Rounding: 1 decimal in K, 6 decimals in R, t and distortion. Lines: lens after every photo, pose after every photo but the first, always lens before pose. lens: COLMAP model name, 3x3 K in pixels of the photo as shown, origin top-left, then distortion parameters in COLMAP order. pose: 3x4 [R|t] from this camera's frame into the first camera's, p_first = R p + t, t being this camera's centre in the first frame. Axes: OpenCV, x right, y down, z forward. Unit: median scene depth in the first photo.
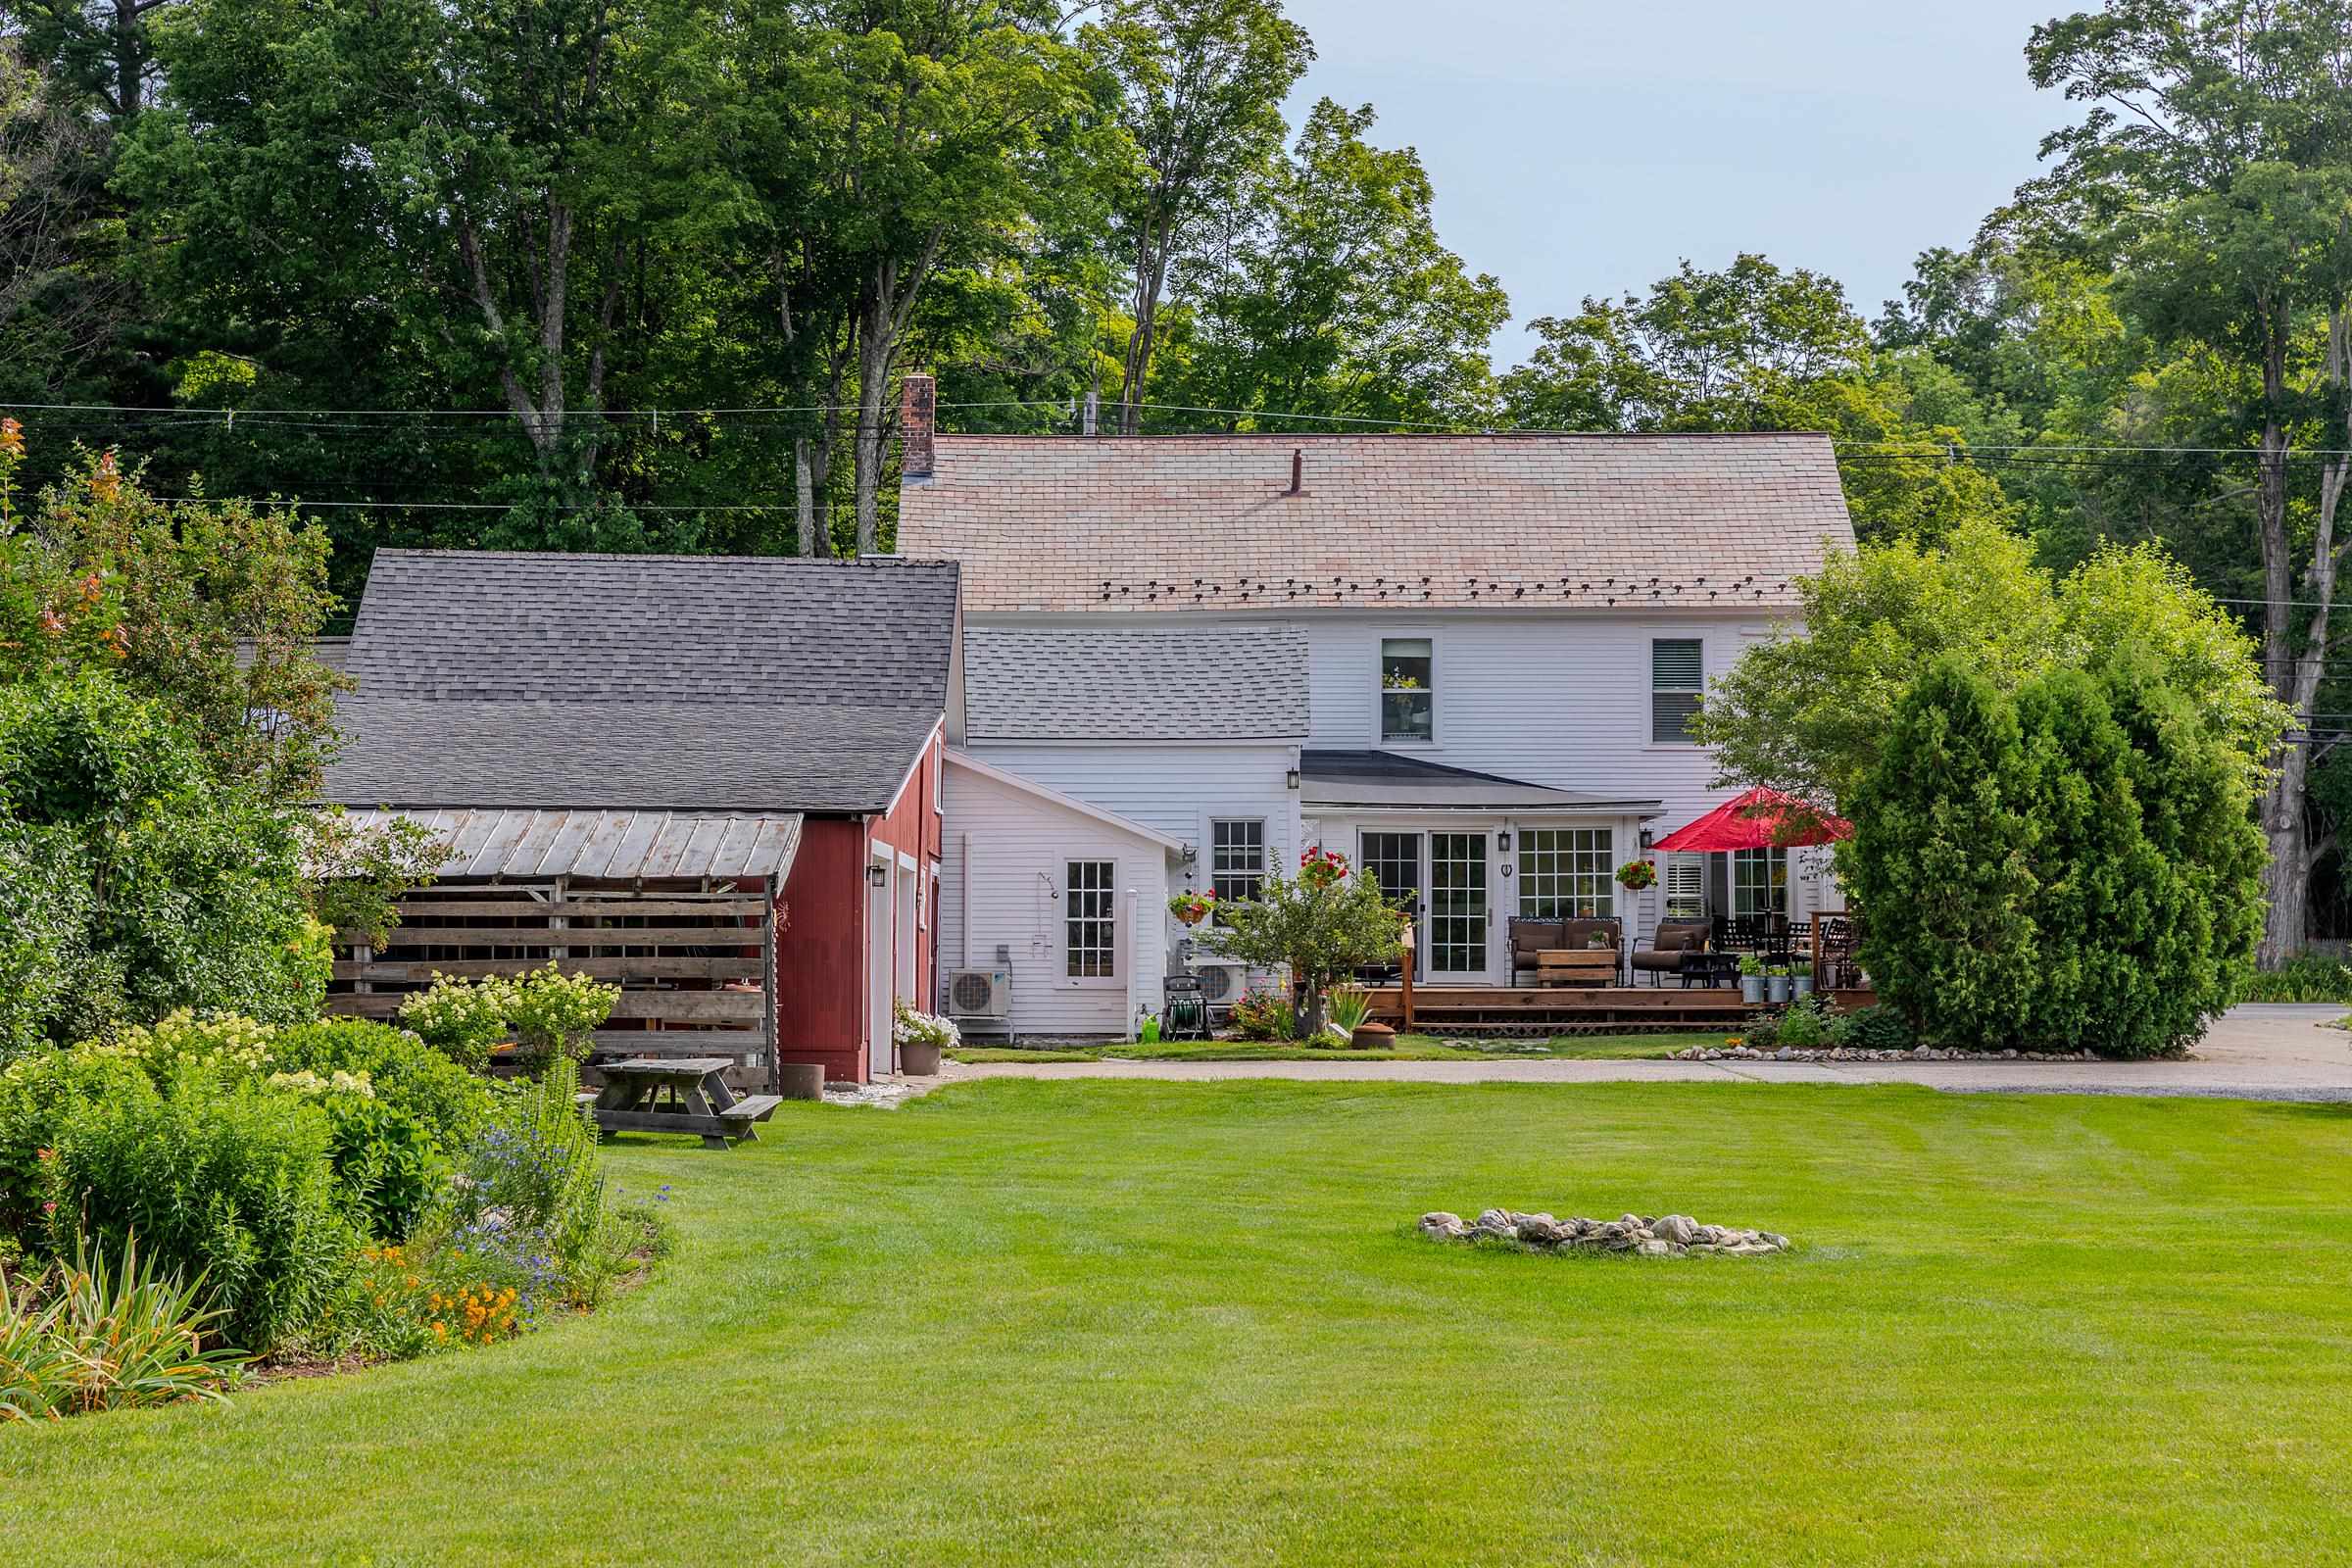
lens RADIAL K [[5172.5, 0, 1176.0], [0, 5172.5, 784.0], [0, 0, 1]] dist [0.036889, -0.034104]
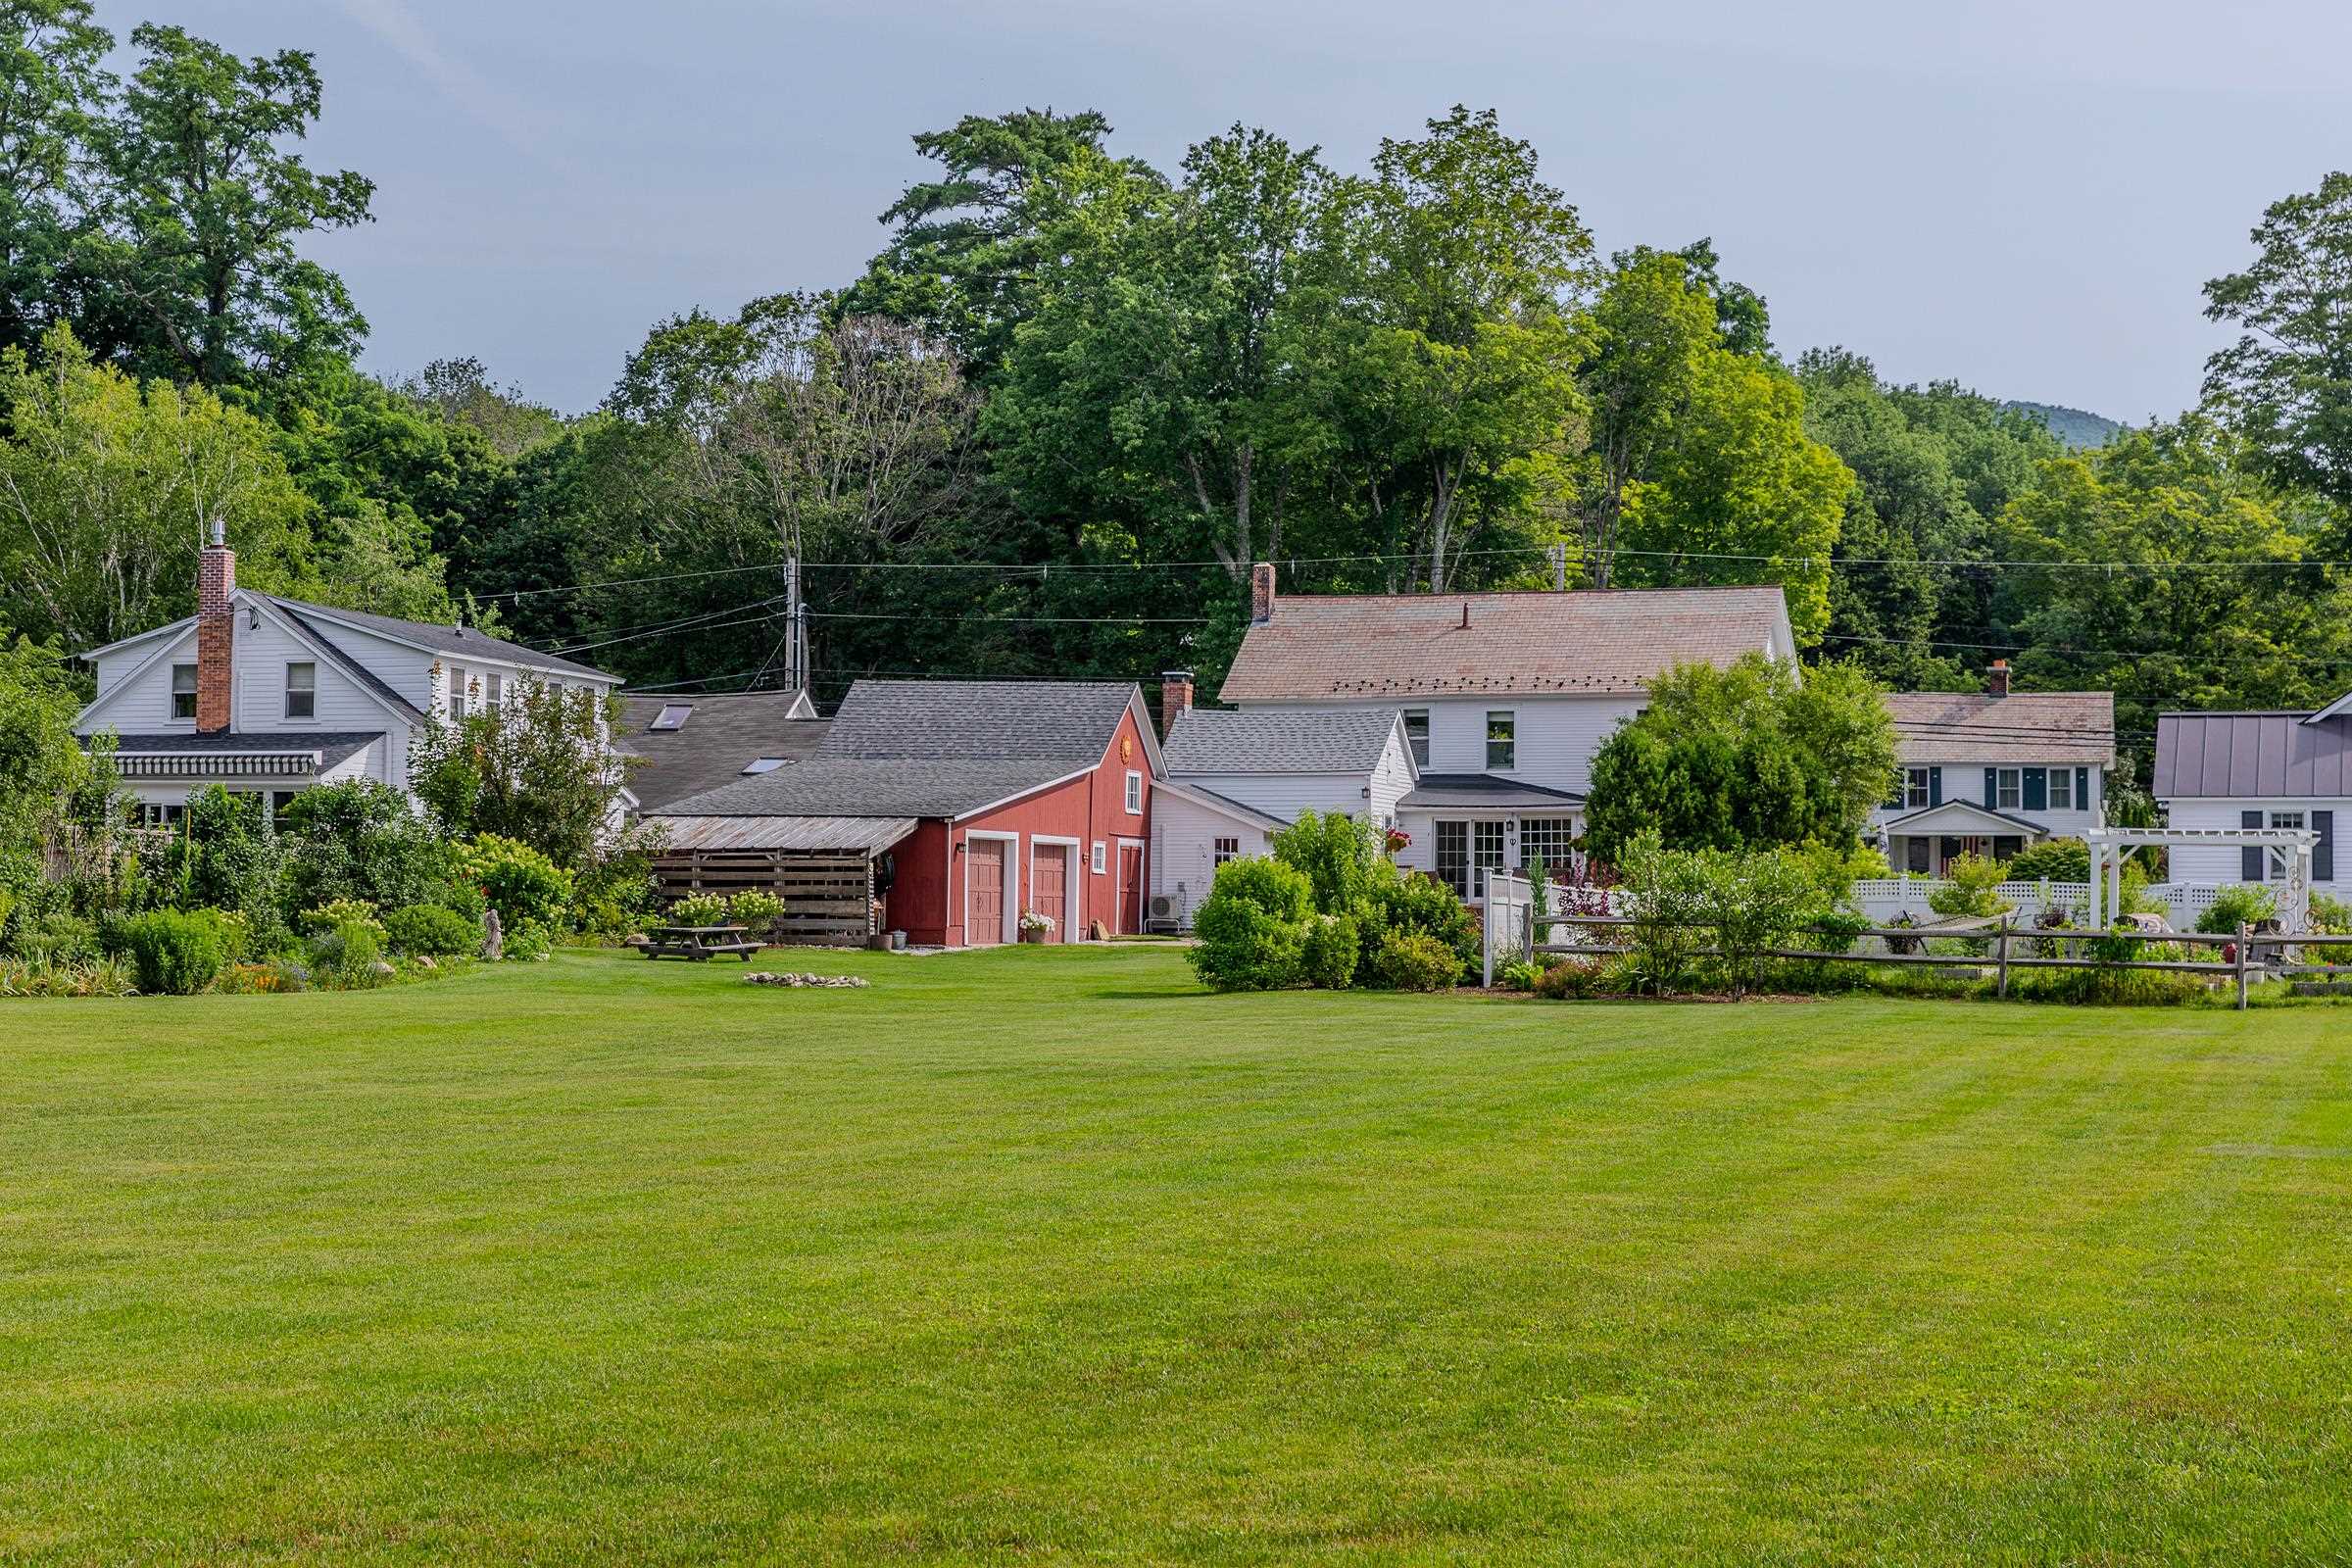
lens RADIAL K [[4182.5, 0, 1176.0], [0, 4182.5, 784.0], [0, 0, 1]] dist [0.019803, 0.124848]
pose [[0.958725, -0.005648, -0.284279, 0.391819], [0.007118, 0.999966, 0.004138, -0.011093], [0.284246, -0.005991, 0.958733, -0.464783]]
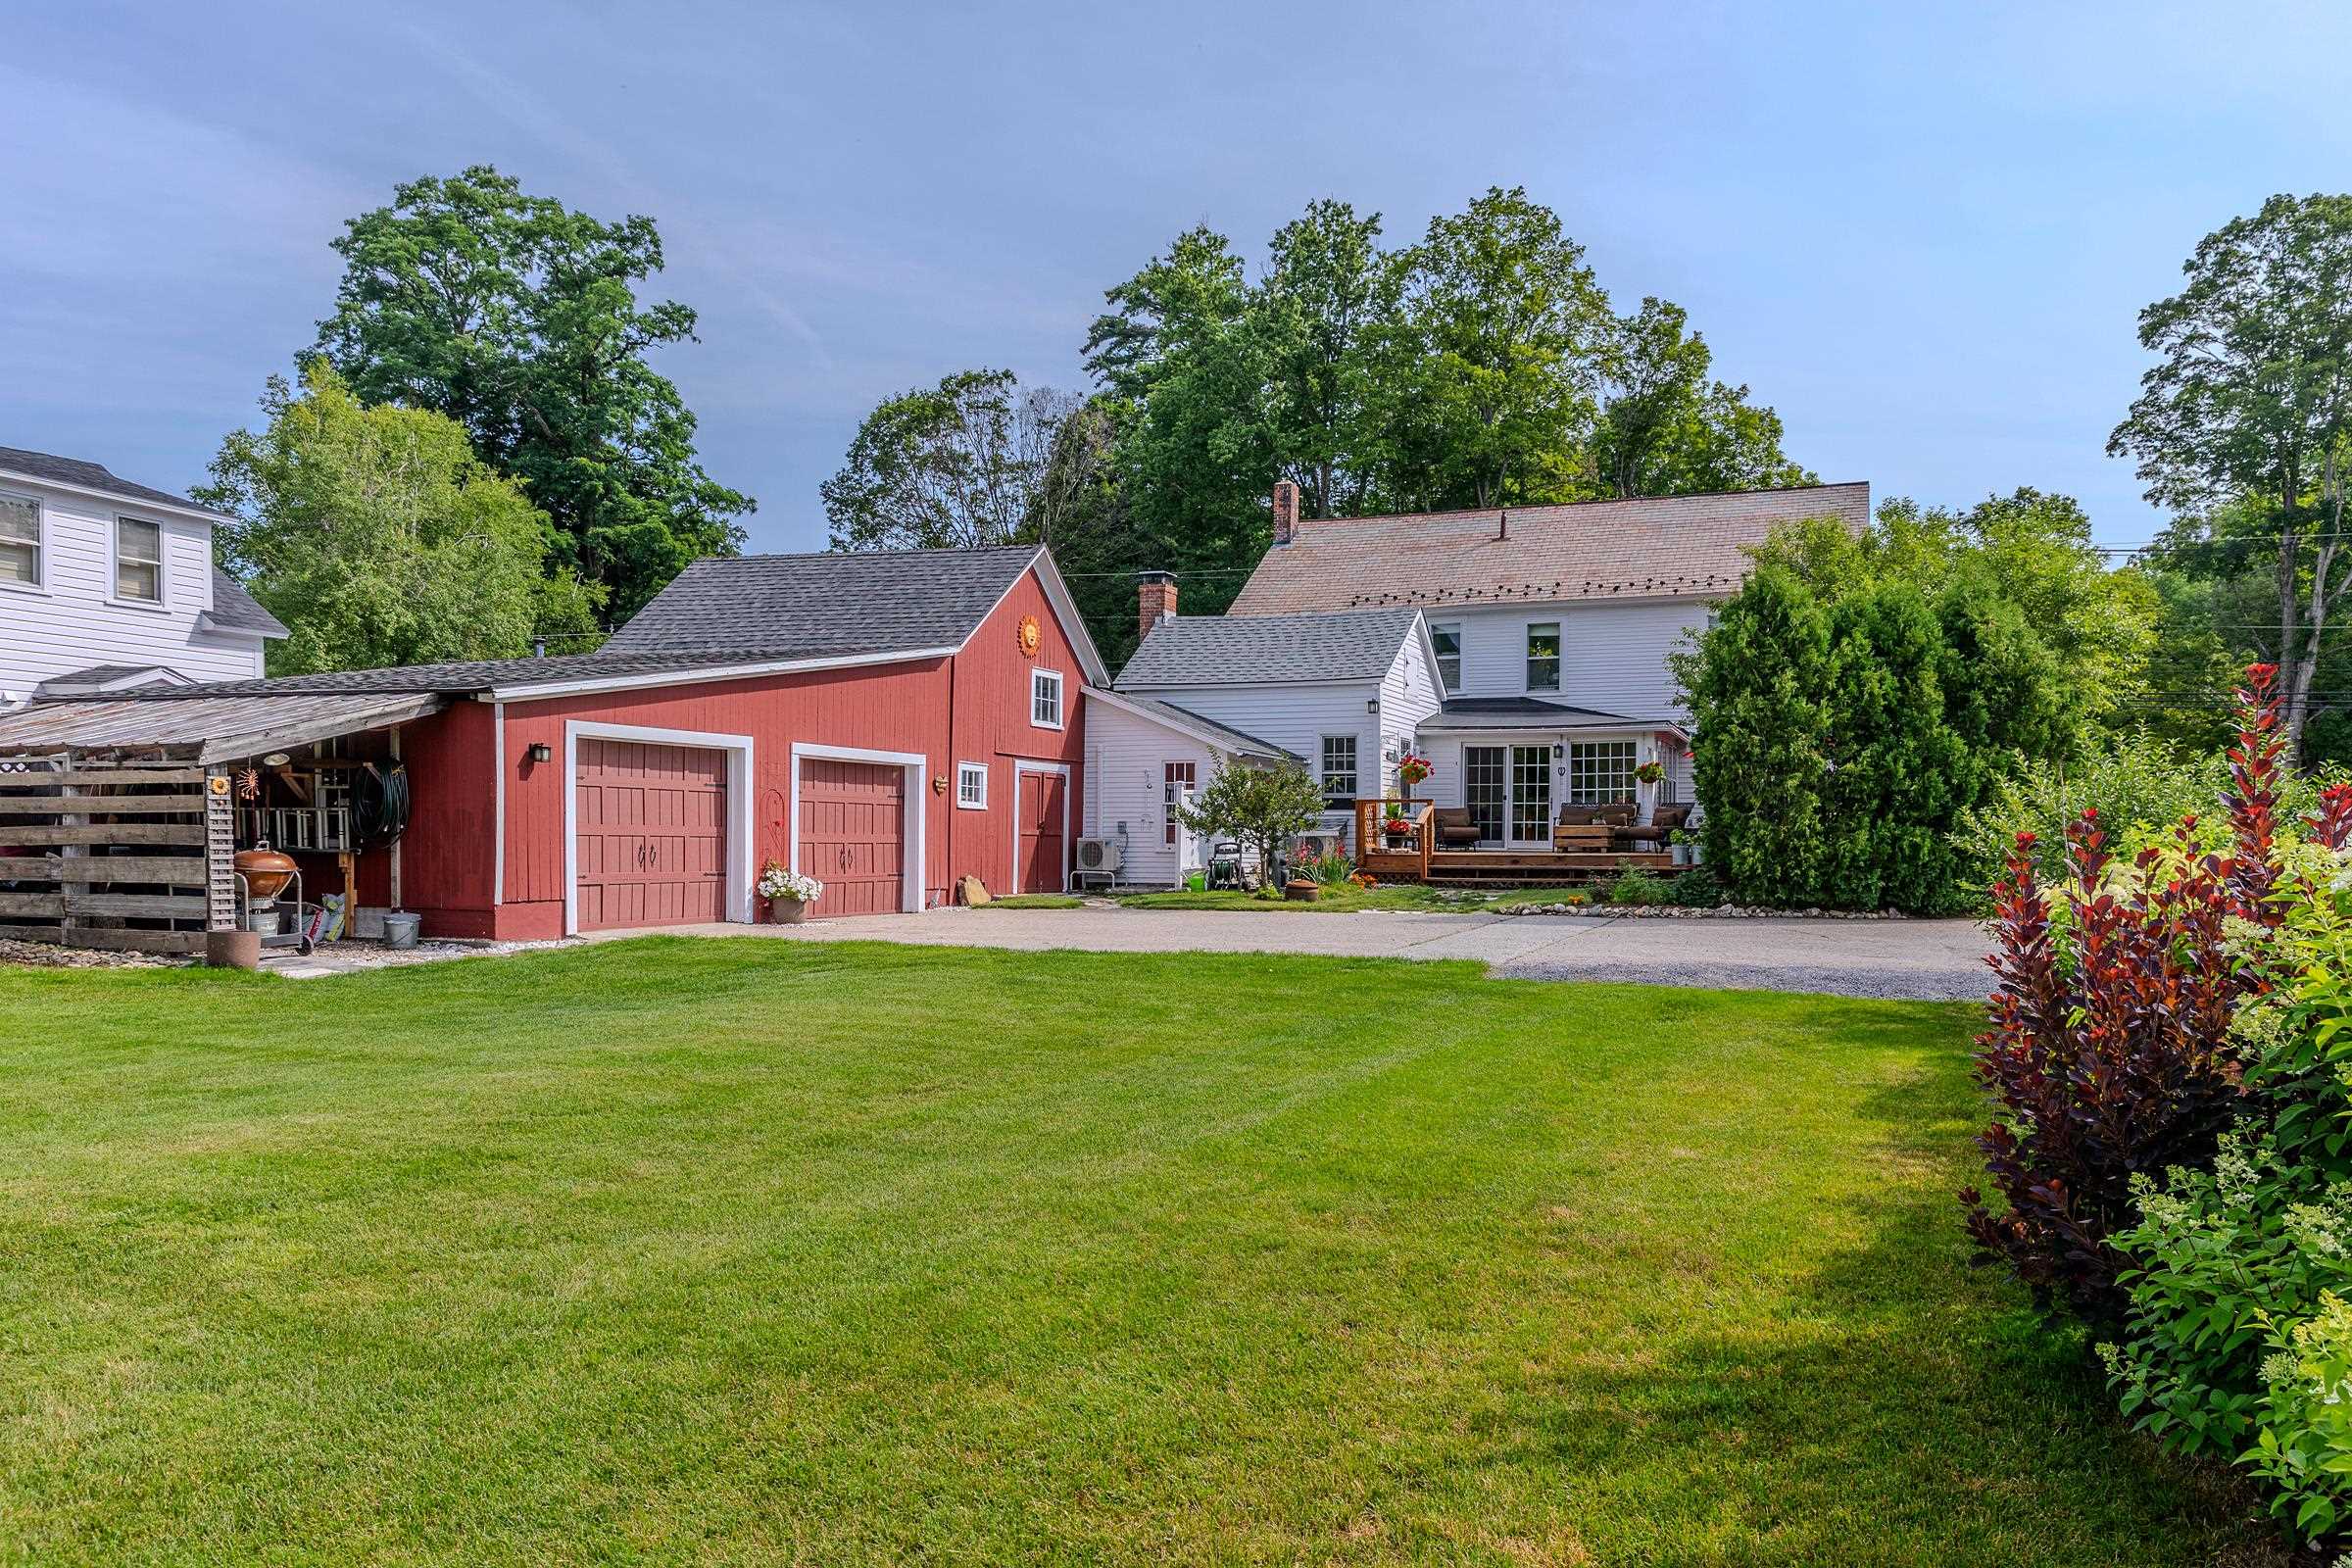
lens RADIAL K [[1768.4, 0, 1248.5], [0, 1768.4, 908.1], [0, 0, 1]] dist [0.012531, 0.008866]
pose [[0.936245, 0.015684, -0.350999, 0.167306], [0.010487, 0.997311, 0.072535, 0.019298], [0.351192, -0.071592, 0.933562, 0.536864]]
